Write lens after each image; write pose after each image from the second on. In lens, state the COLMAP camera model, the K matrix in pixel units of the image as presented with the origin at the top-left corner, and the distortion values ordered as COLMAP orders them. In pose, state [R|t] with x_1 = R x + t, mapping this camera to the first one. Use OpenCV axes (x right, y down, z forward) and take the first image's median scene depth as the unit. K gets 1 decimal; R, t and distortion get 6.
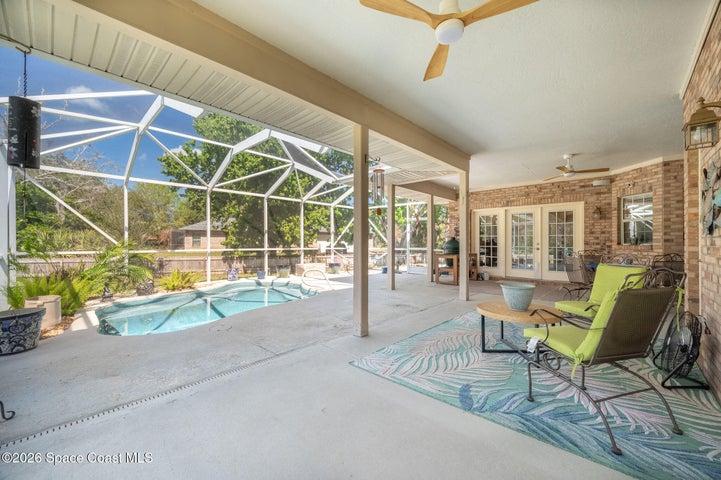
lens RADIAL K [[290.4, 0, 364.5], [0, 290.4, 235.3], [0, 0, 1]] dist [-0.000154, 0.000036]
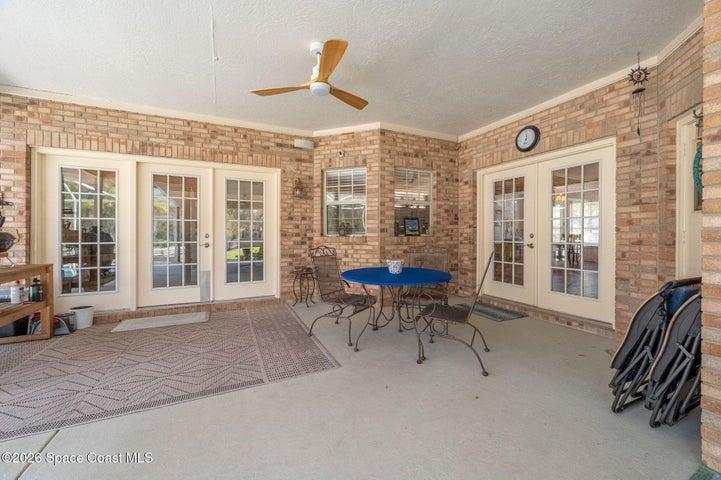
lens RADIAL K [[290.4, 0, 364.5], [0, 290.4, 235.3], [0, 0, 1]] dist [-0.000154, 0.000036]
pose [[0.372869, -0.009821, 0.927832, 0.230290], [-0.020705, 0.999607, 0.018902, 0.013965], [-0.927653, -0.026259, 0.372519, 0.589388]]
